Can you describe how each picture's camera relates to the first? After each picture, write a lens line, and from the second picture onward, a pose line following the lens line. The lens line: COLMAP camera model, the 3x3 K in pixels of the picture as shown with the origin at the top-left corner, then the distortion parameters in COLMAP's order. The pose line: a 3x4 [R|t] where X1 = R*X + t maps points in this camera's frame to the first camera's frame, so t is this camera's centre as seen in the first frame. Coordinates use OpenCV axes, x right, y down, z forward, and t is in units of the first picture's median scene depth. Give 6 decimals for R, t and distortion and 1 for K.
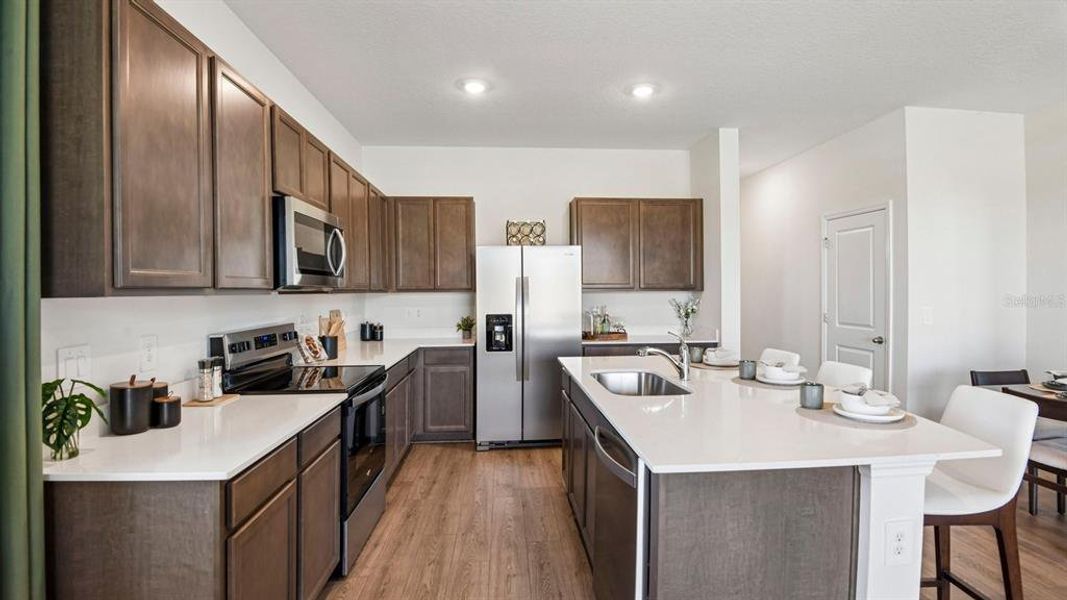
lens RADIAL K [[488.3, 0, 533.5], [0, 488.3, 300.0], [0, 0, 1]] dist [-0.001288, -0.000182]
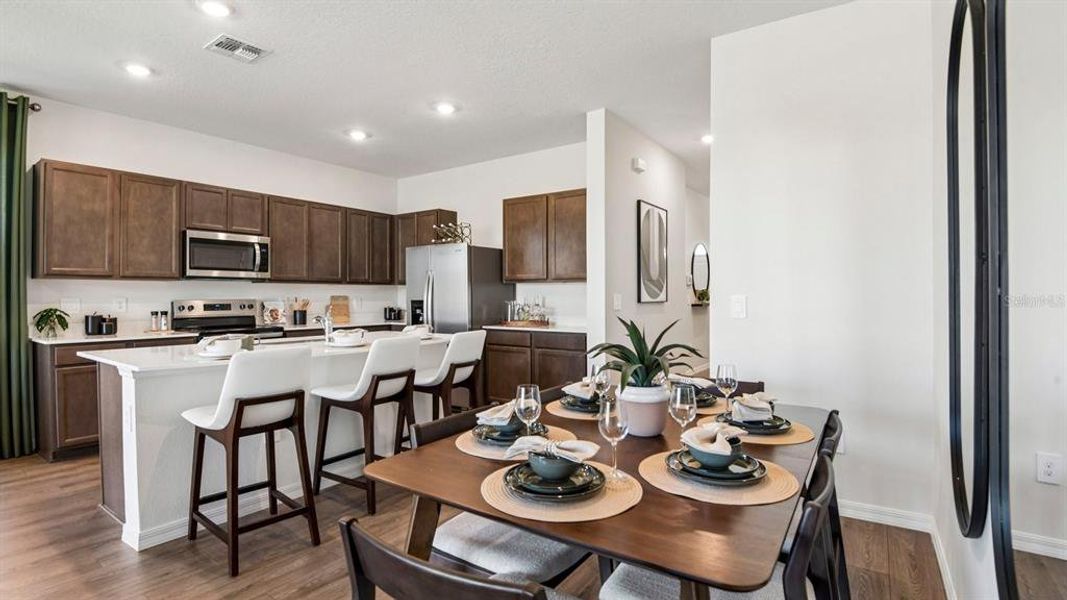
lens RADIAL K [[507.3, 0, 533.5], [0, 507.3, 300.0], [0, 0, 1]] dist [0.000265, -0.000161]
pose [[0.785536, 0.011420, -0.618710, 1.092679], [-0.015317, 0.999882, -0.000991, 0.028866], [0.618626, 0.010255, 0.785619, 0.167365]]
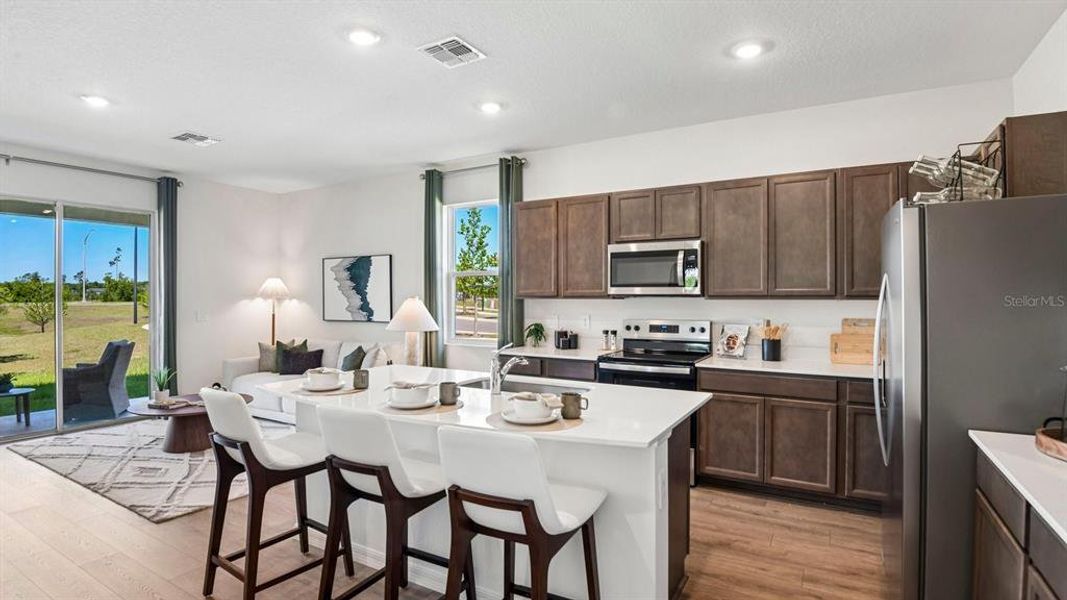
lens RADIAL K [[530.0, 0, 533.5], [0, 530.0, 300.0], [0, 0, 1]] dist [-0.001082, -0.000237]
pose [[-0.554036, 0.016636, -0.832327, 0.766743], [-0.008948, 0.999624, 0.025936, -0.033953], [0.832445, 0.021817, -0.553678, 1.116993]]
